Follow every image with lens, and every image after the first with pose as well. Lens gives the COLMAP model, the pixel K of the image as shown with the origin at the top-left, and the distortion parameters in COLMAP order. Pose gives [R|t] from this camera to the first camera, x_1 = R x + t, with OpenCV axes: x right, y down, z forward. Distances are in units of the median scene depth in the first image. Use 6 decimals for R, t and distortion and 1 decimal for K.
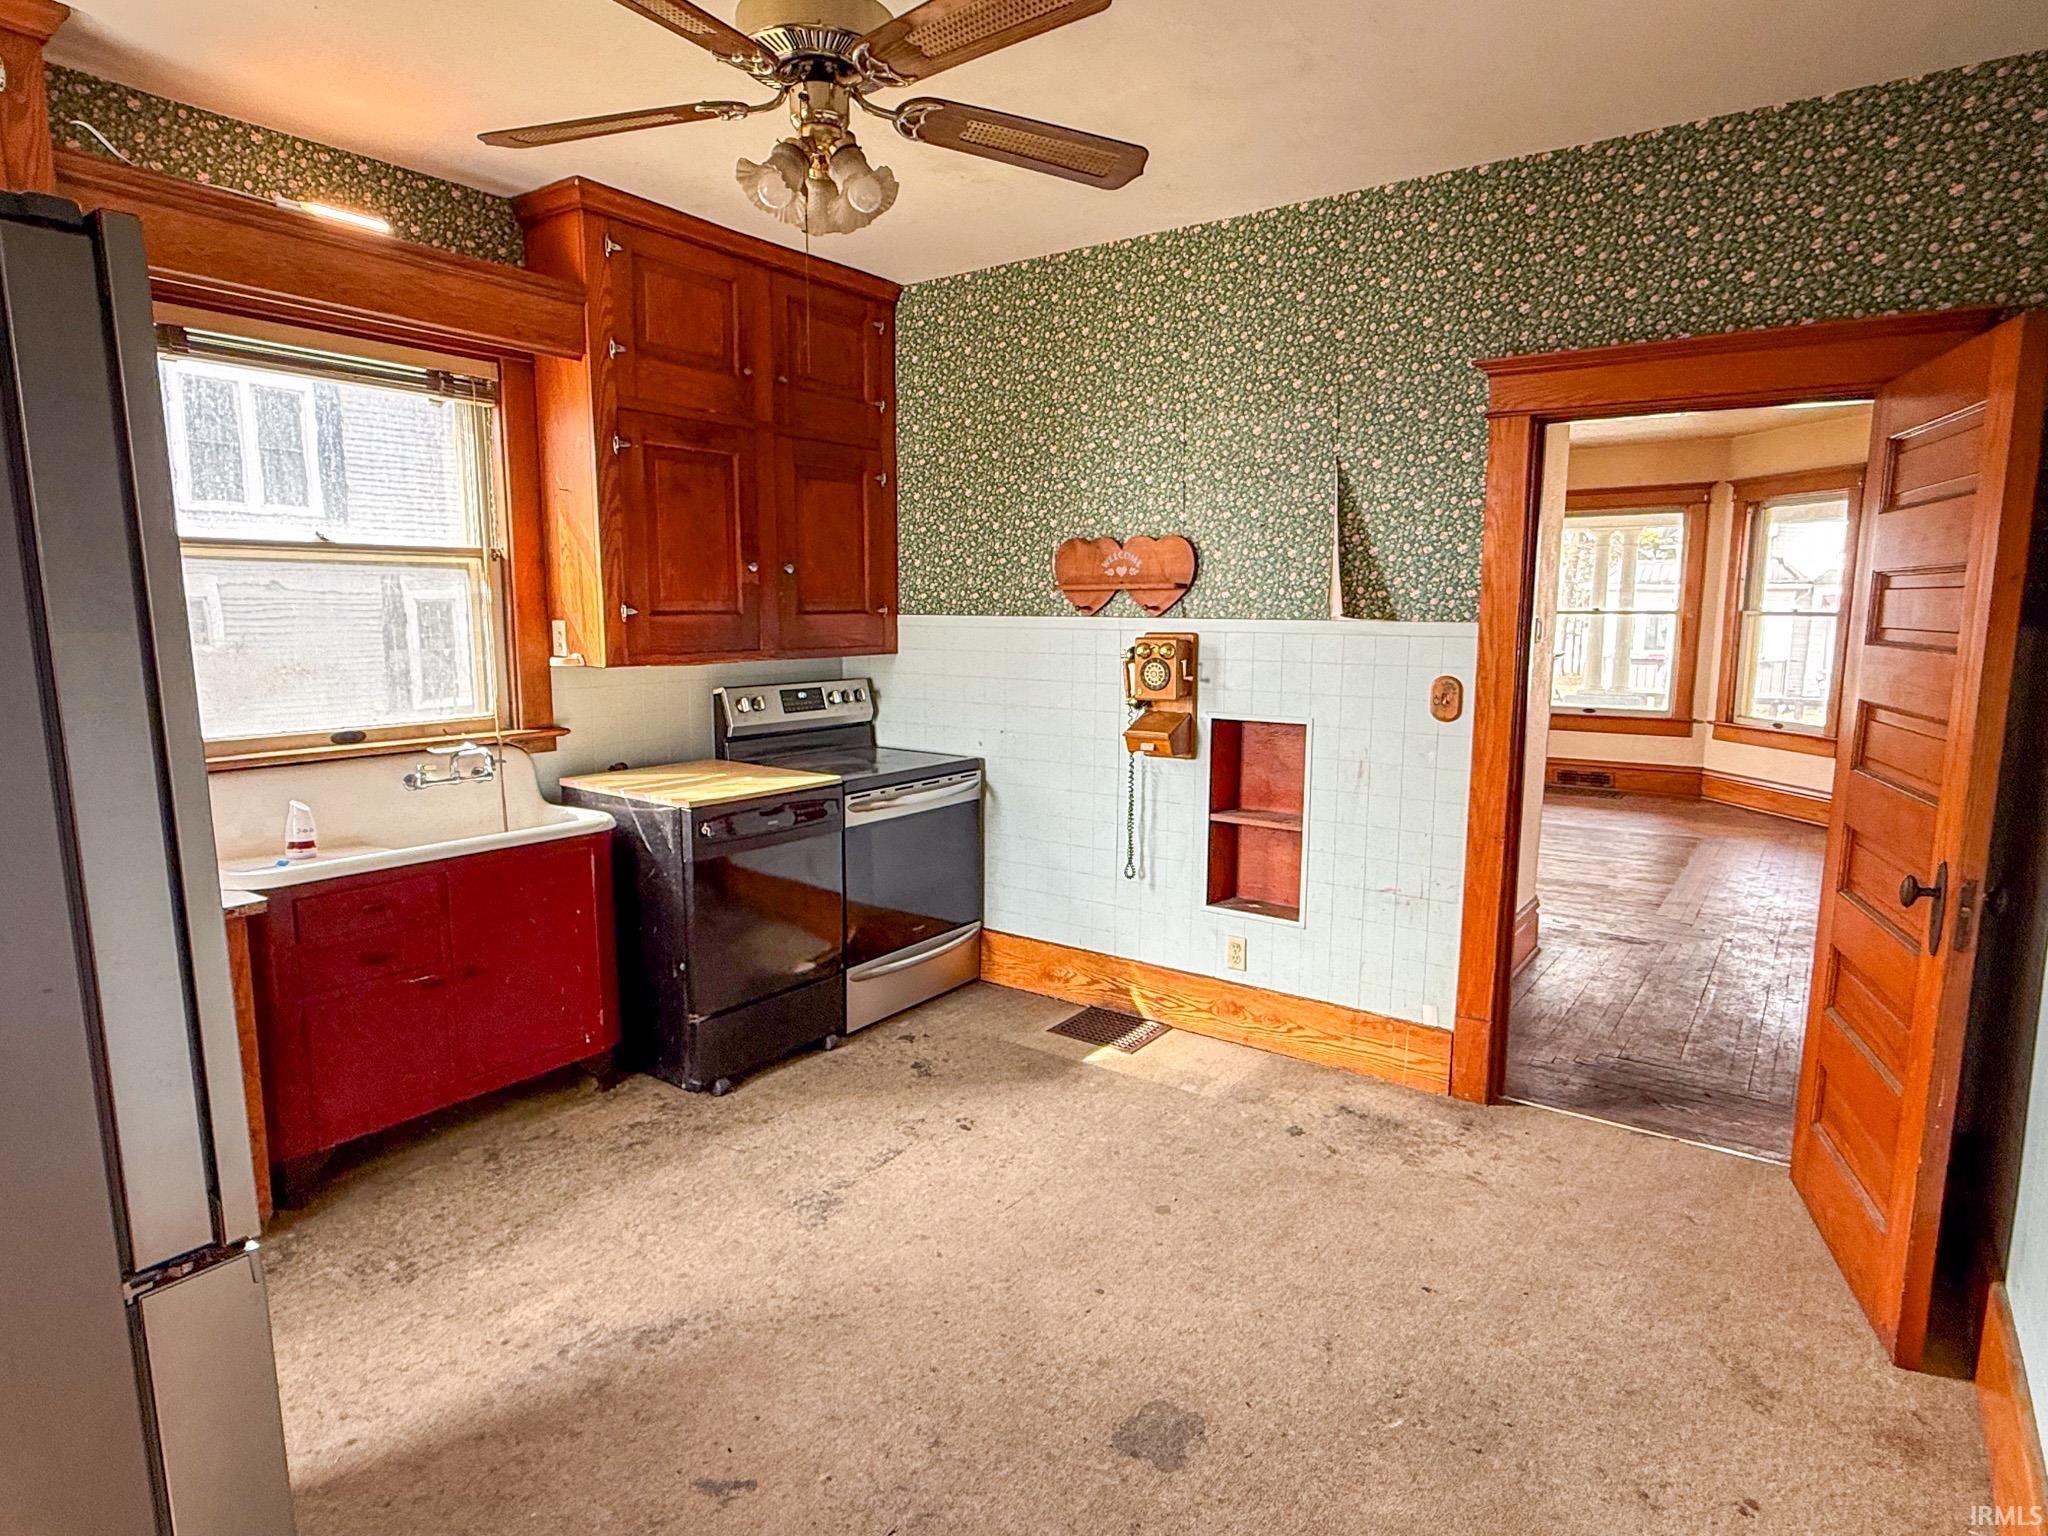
lens RADIAL K [[1144.2, 0, 1020.9], [0, 1144.2, 779.3], [0, 0, 1]] dist [-0.004561, 0.002040]
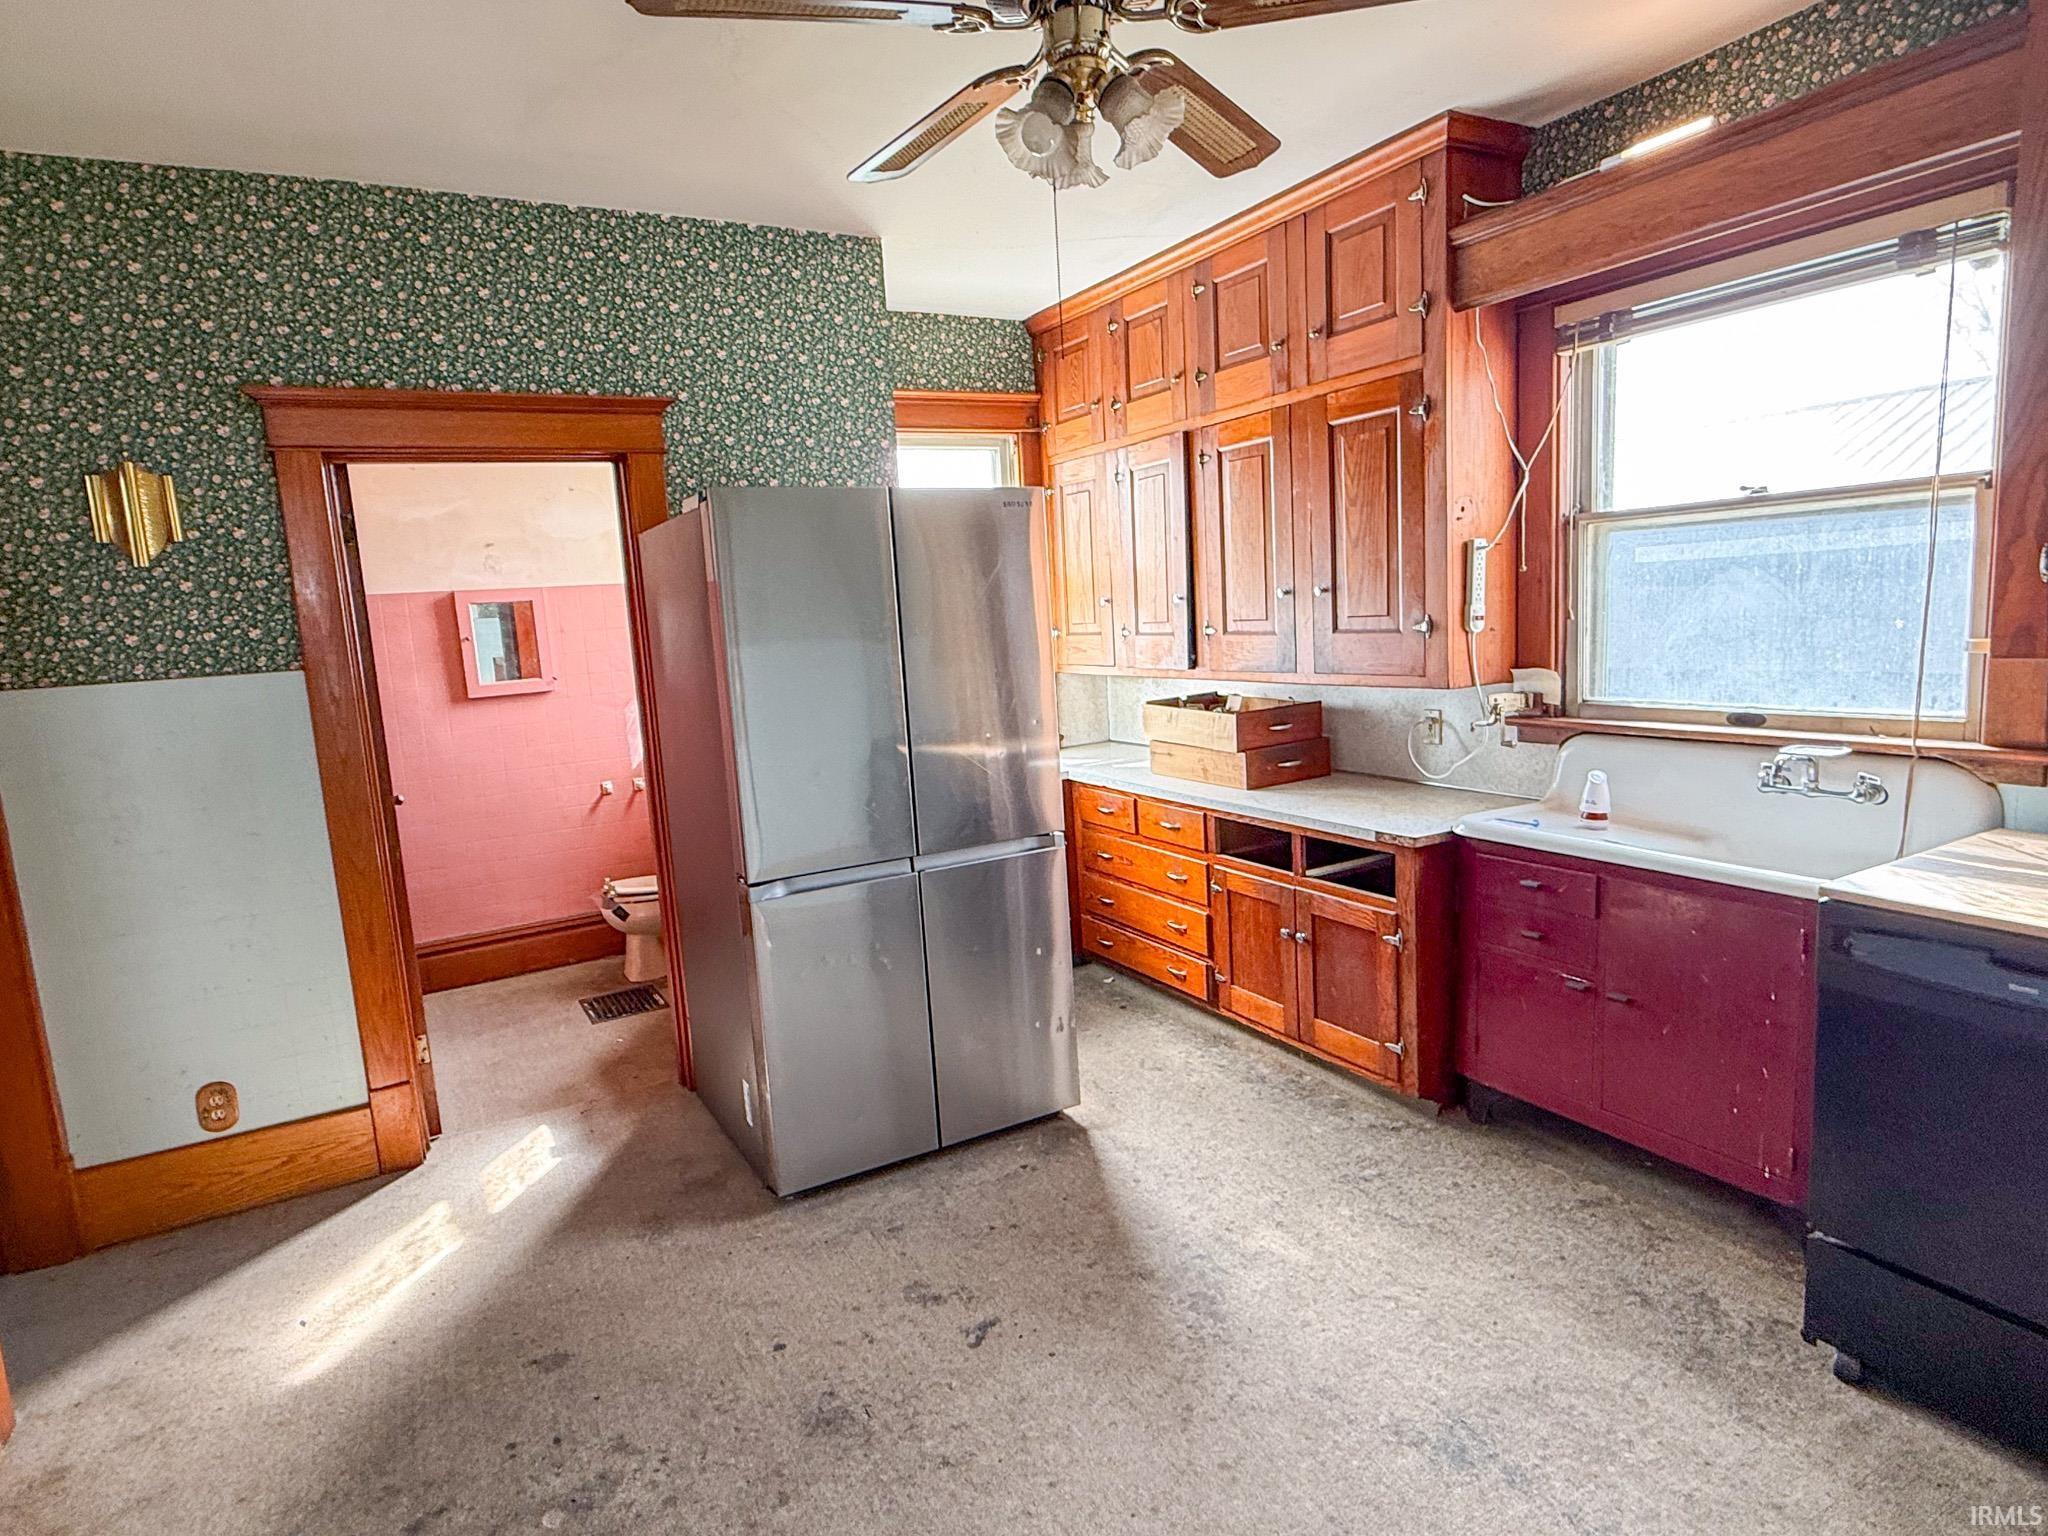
lens RADIAL K [[1144.2, 0, 1019.0], [0, 1144.2, 776.8], [0, 0, 1]] dist [-0.004561, 0.002040]
pose [[-0.420207, 0.158955, -0.893398, 0.407801], [-0.076234, 0.974874, 0.209307, -0.126234], [0.904220, 0.156060, -0.397531, 0.797287]]
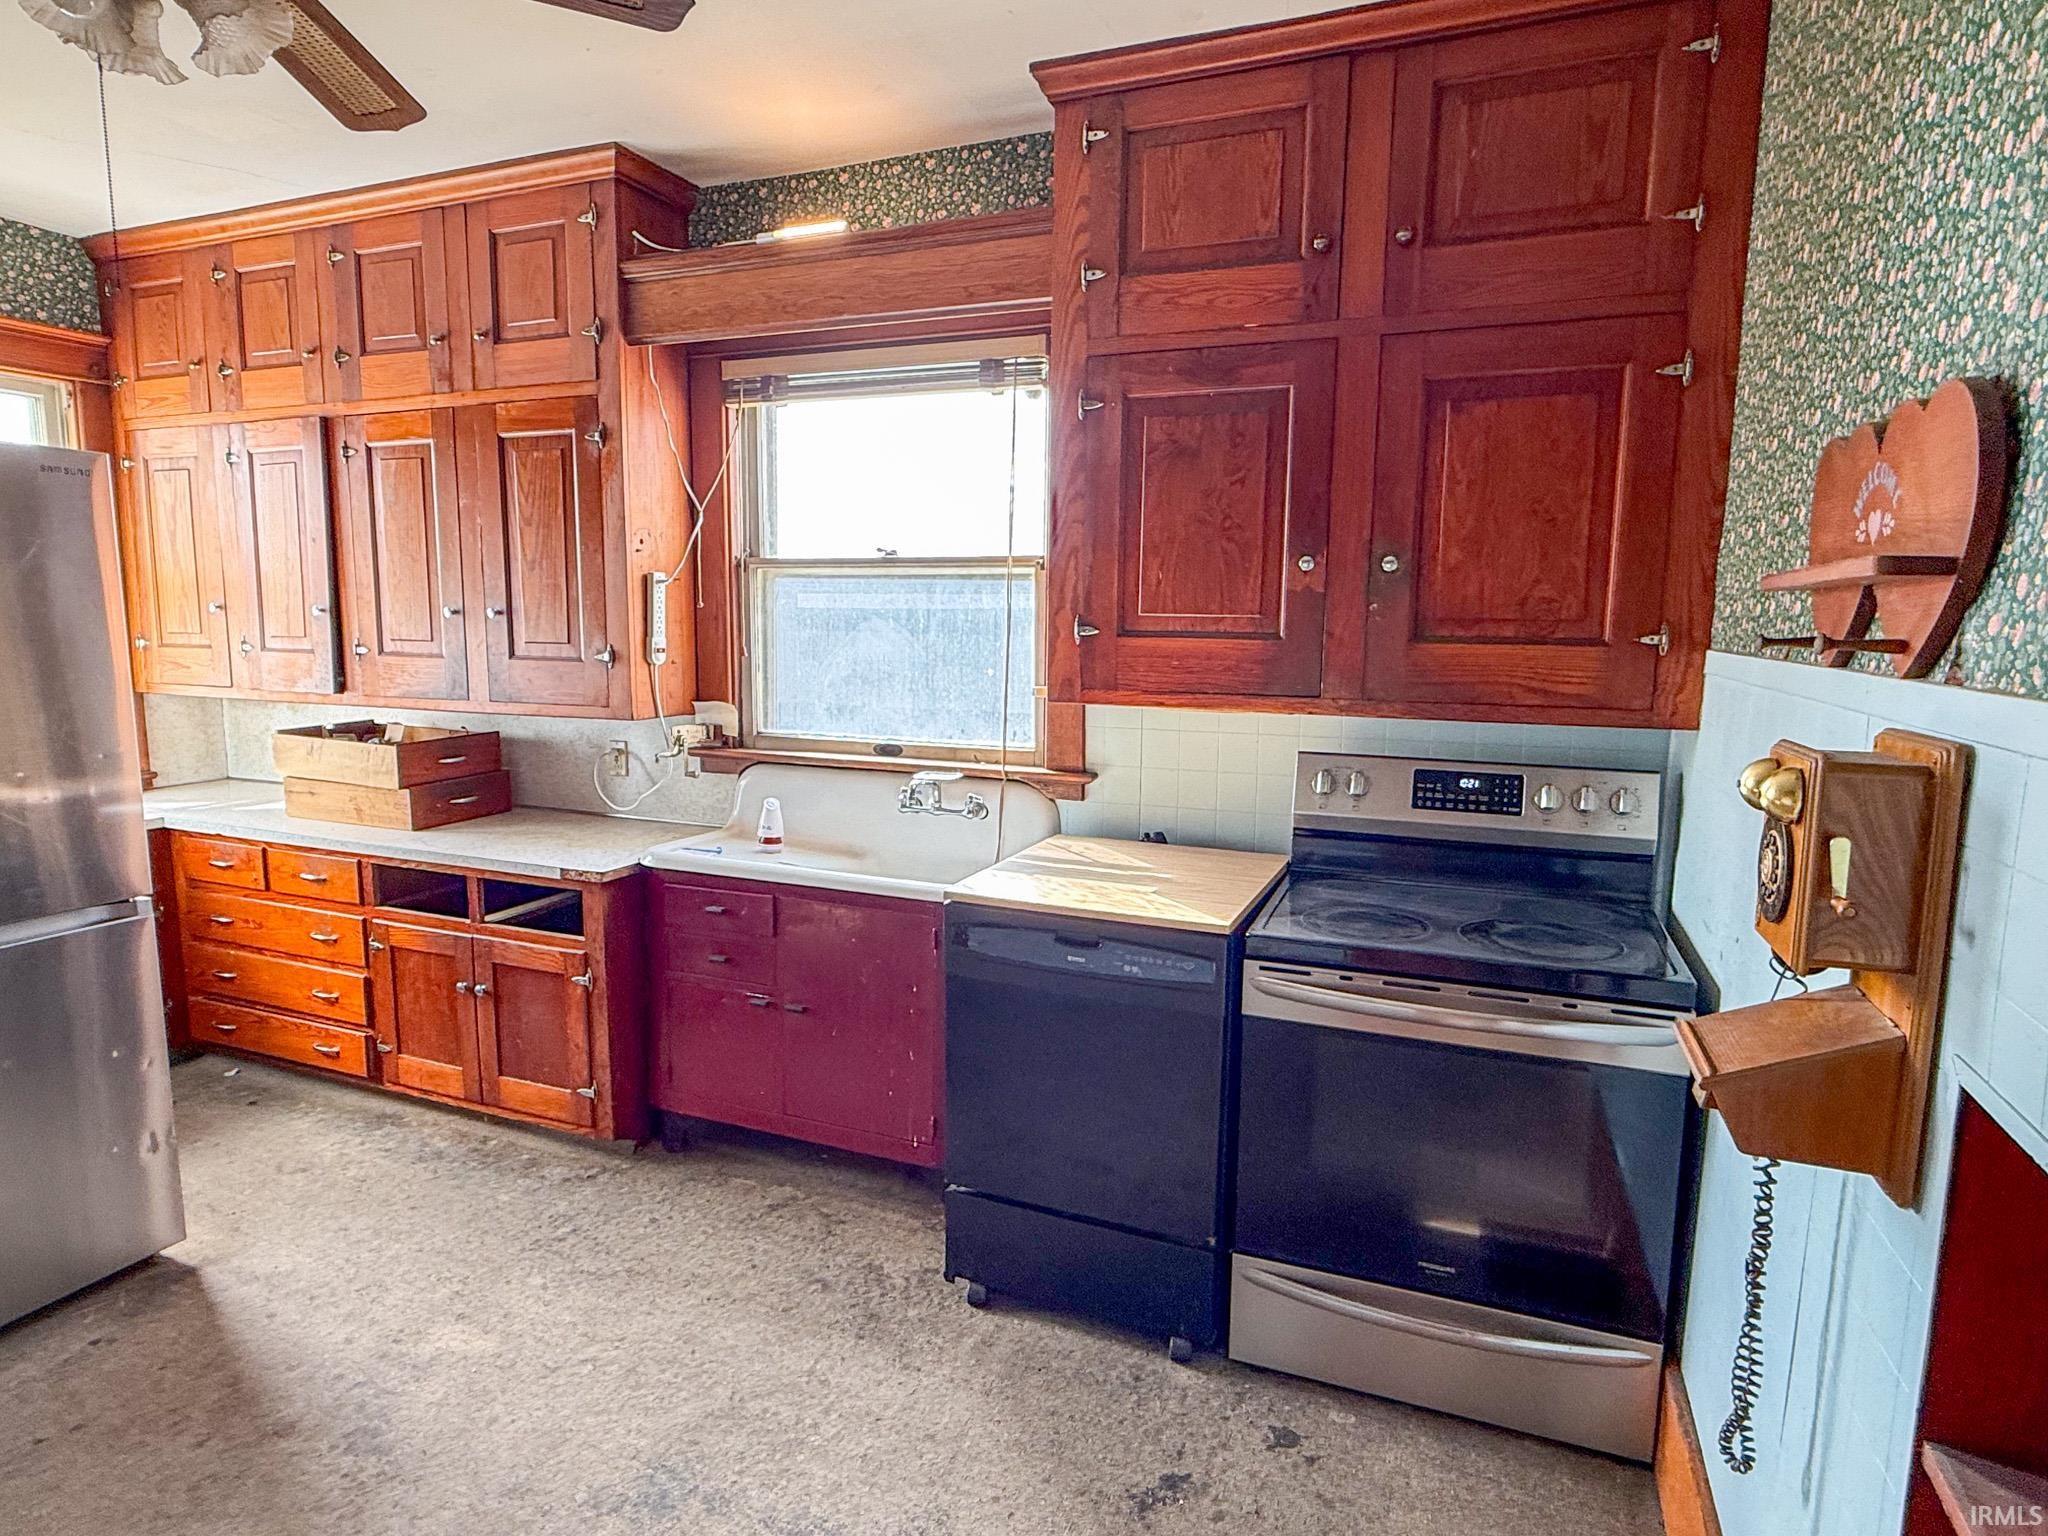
lens RADIAL K [[1144.2, 0, 1017.9], [0, 1144.2, 777.3], [0, 0, 1]] dist [-0.004561, 0.002040]
pose [[0.234566, 0.136672, -0.962445, 0.388824], [-0.156673, 0.982439, 0.101327, -0.125031], [0.959392, 0.127022, 0.251859, 0.804313]]
